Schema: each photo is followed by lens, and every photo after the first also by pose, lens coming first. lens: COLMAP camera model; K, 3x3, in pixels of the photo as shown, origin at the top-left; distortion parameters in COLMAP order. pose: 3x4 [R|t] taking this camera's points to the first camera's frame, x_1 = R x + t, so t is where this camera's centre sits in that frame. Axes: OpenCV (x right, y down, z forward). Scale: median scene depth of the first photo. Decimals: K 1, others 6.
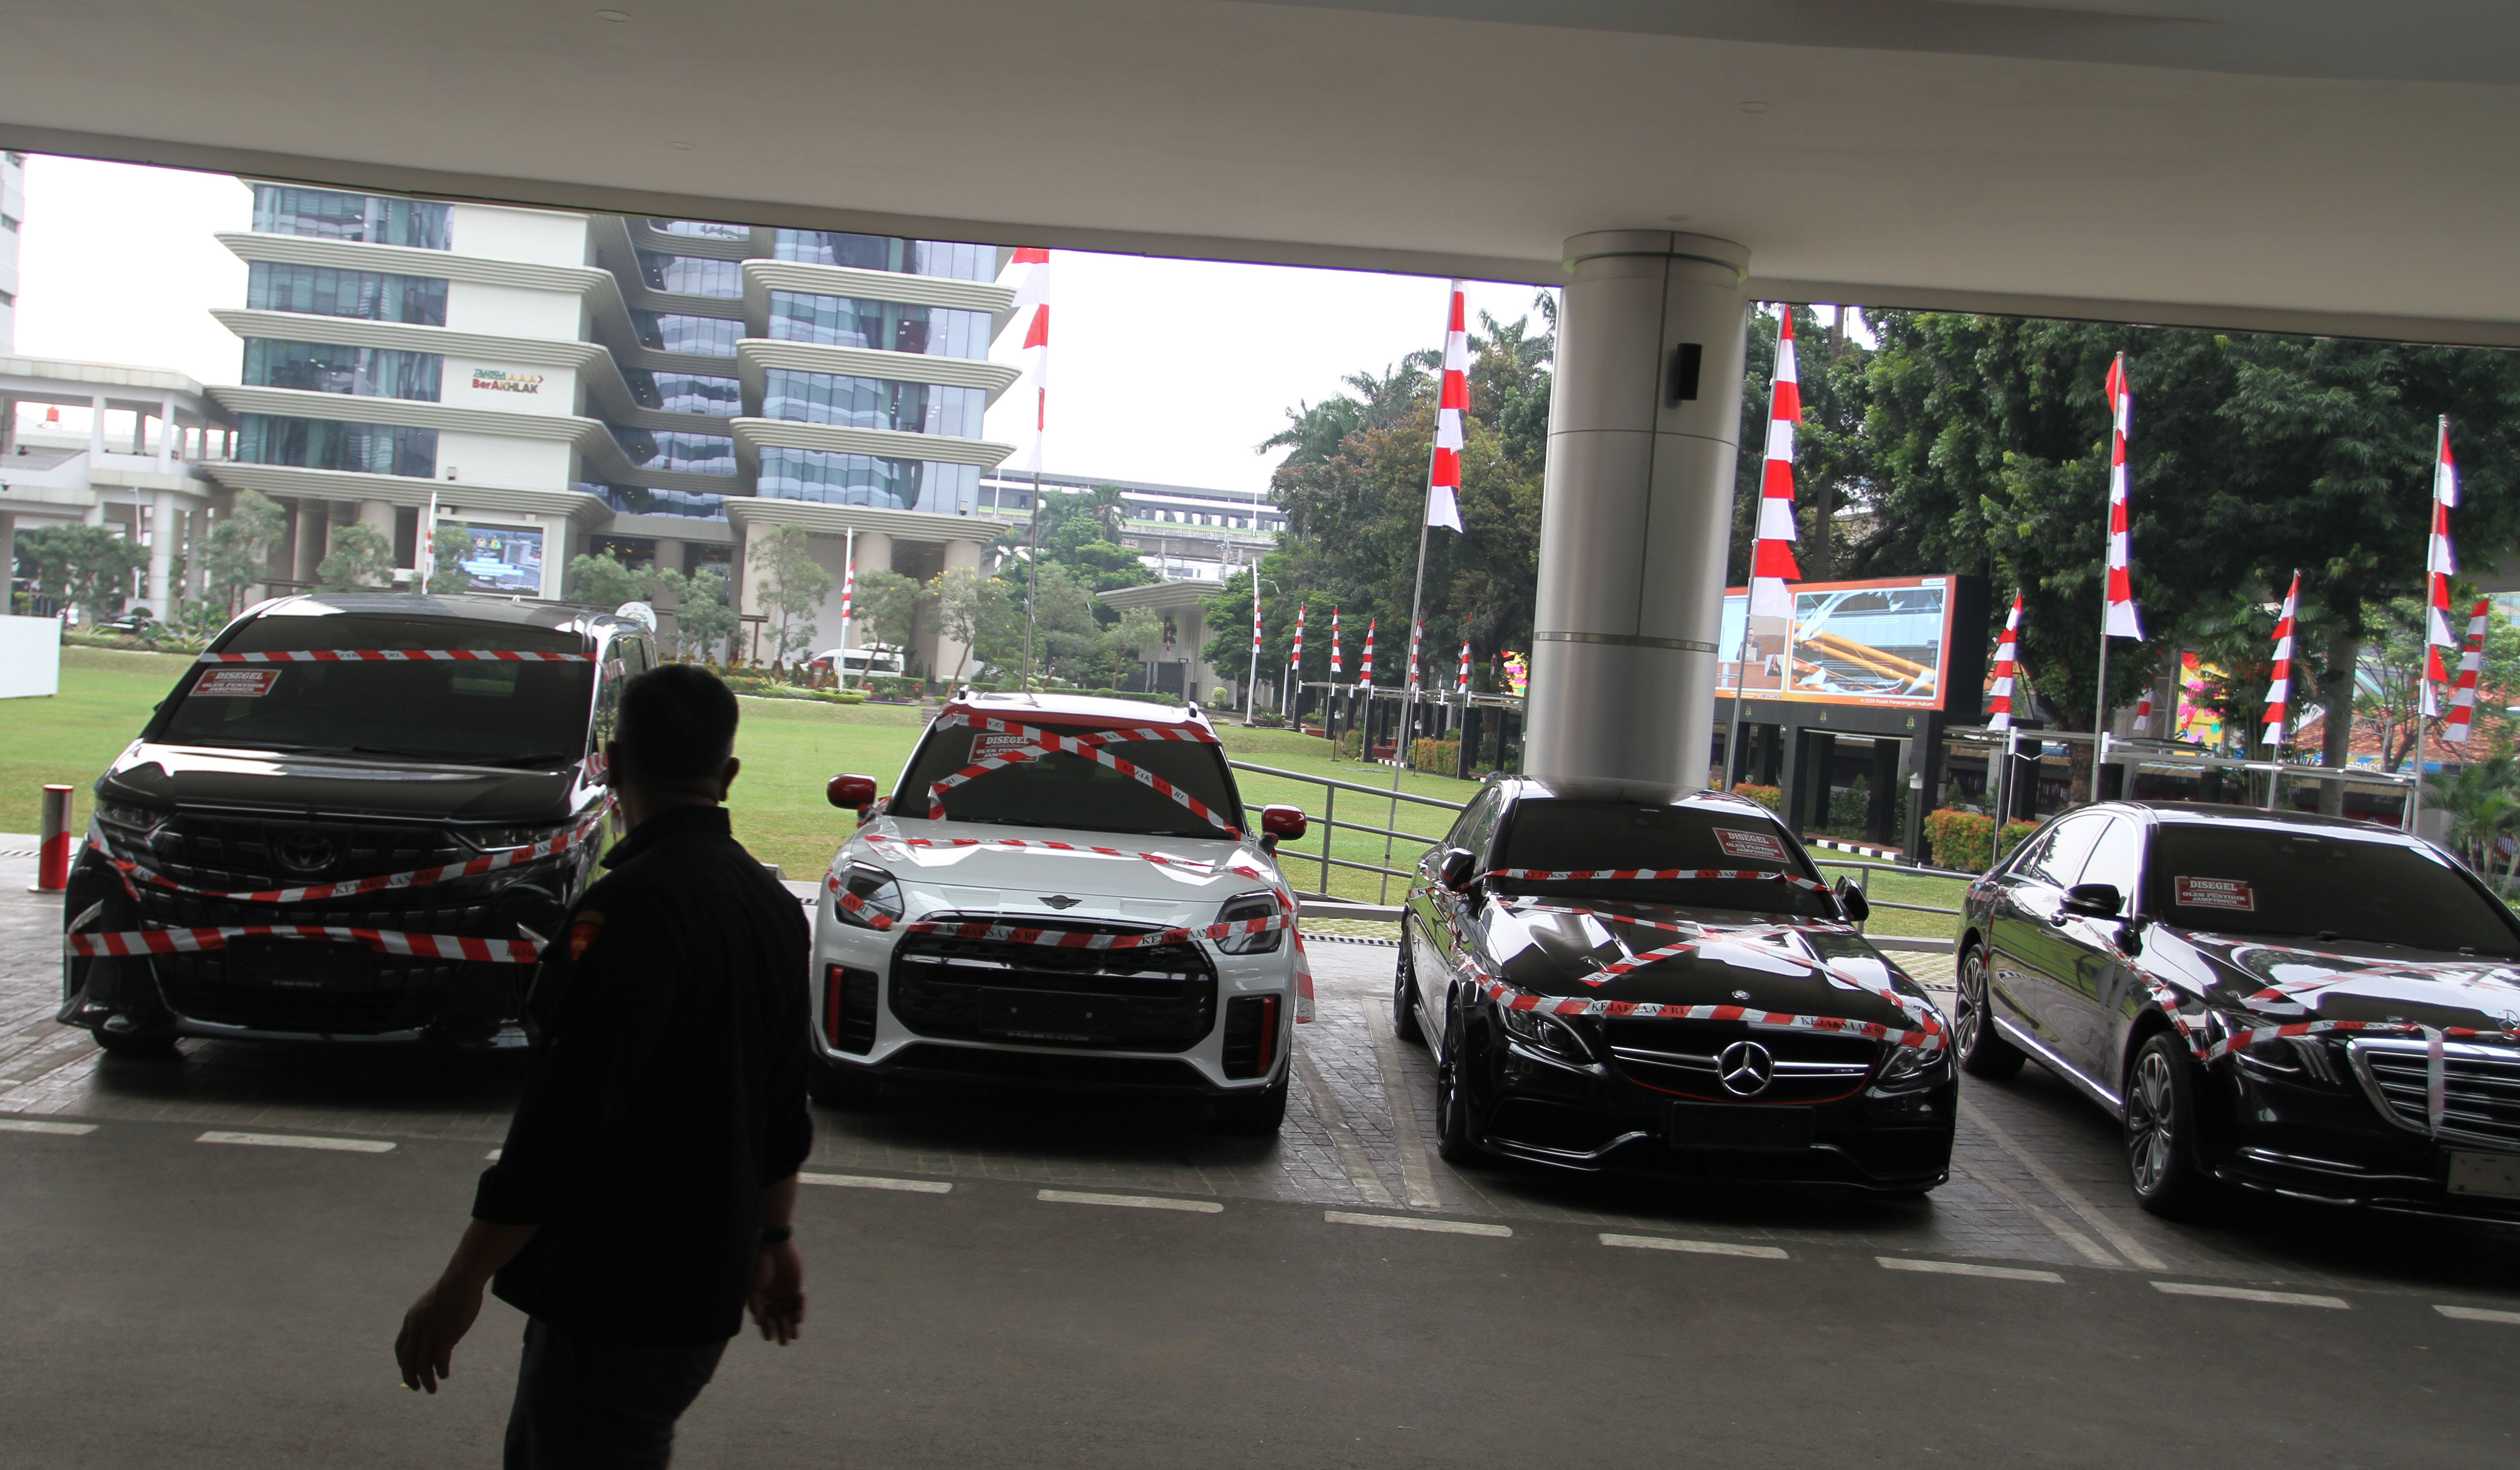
lens RADIAL K [[2408.8, 0, 1260.0], [0, 2408.8, 734.7], [0, 0, 1]] dist [-0.091329, 0.000000]
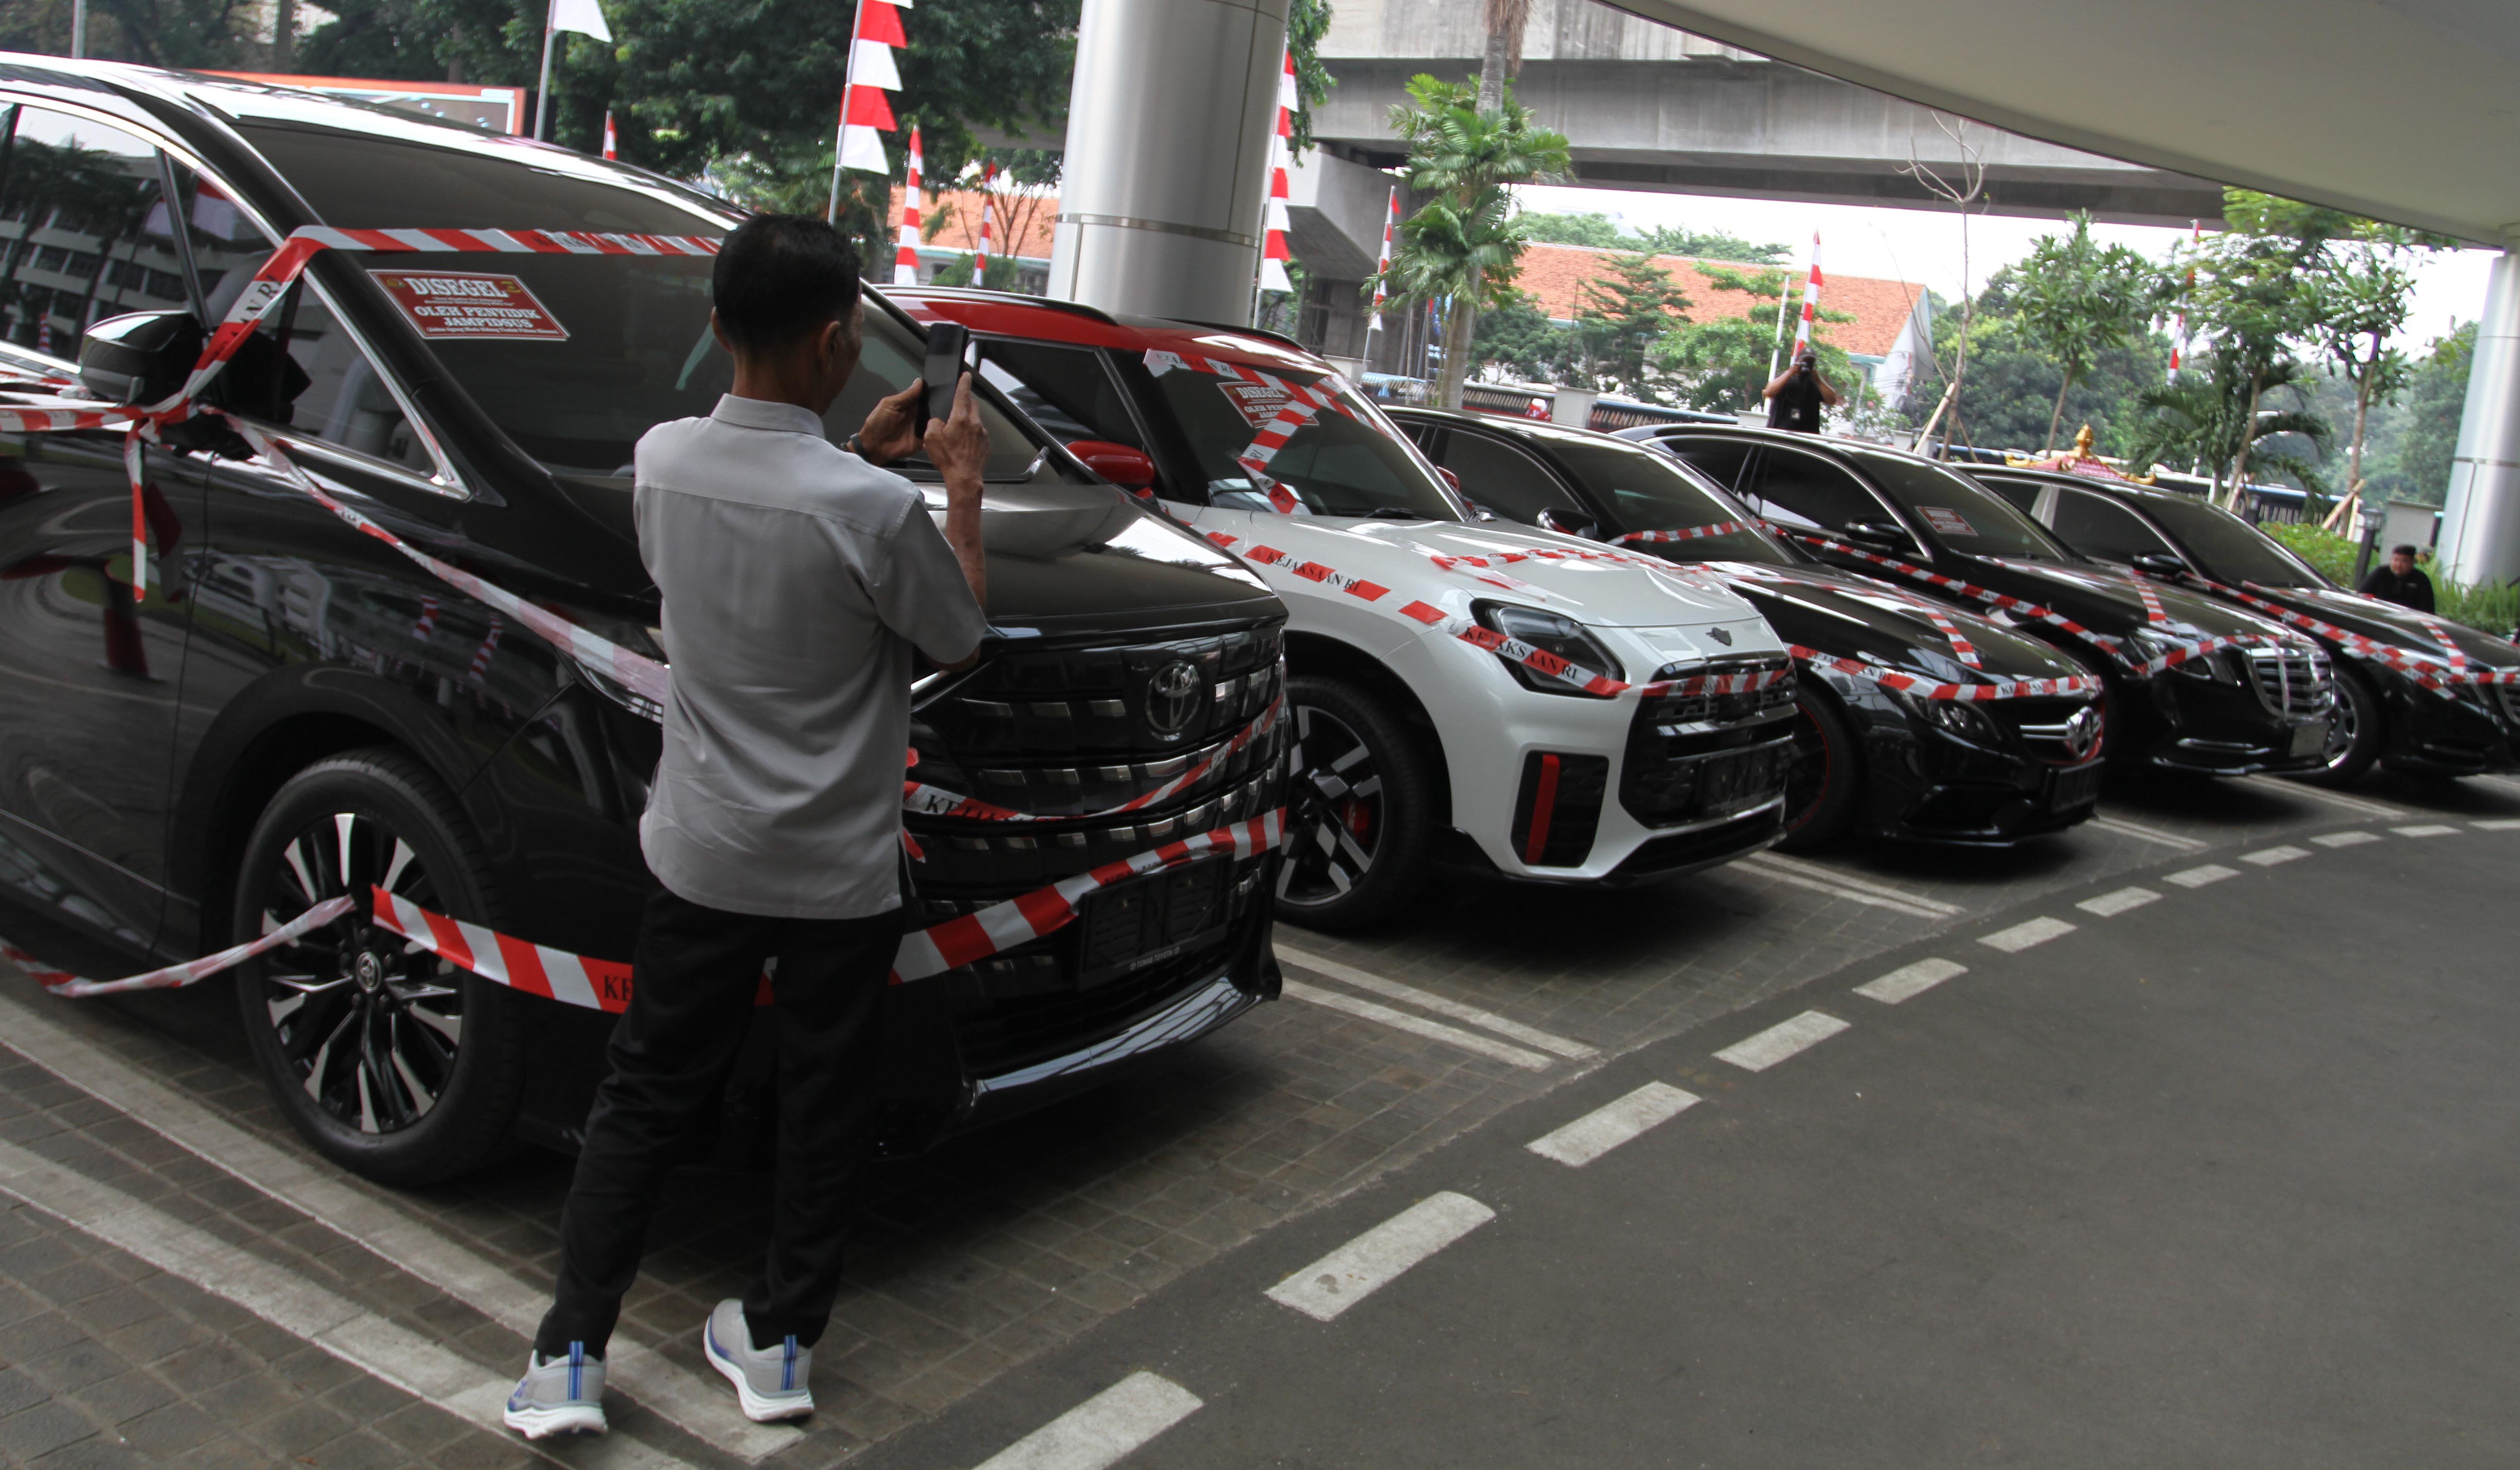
lens RADIAL K [[2046.5, 0, 1260.1], [0, 2046.5, 734.0], [0, 0, 1]] dist [-0.008395, -0.001515]
pose [[0.636696, -0.135736, 0.759074, -0.553800], [-0.056754, 0.973467, 0.221678, -0.032441], [-0.769023, -0.184222, 0.612099, 0.549979]]
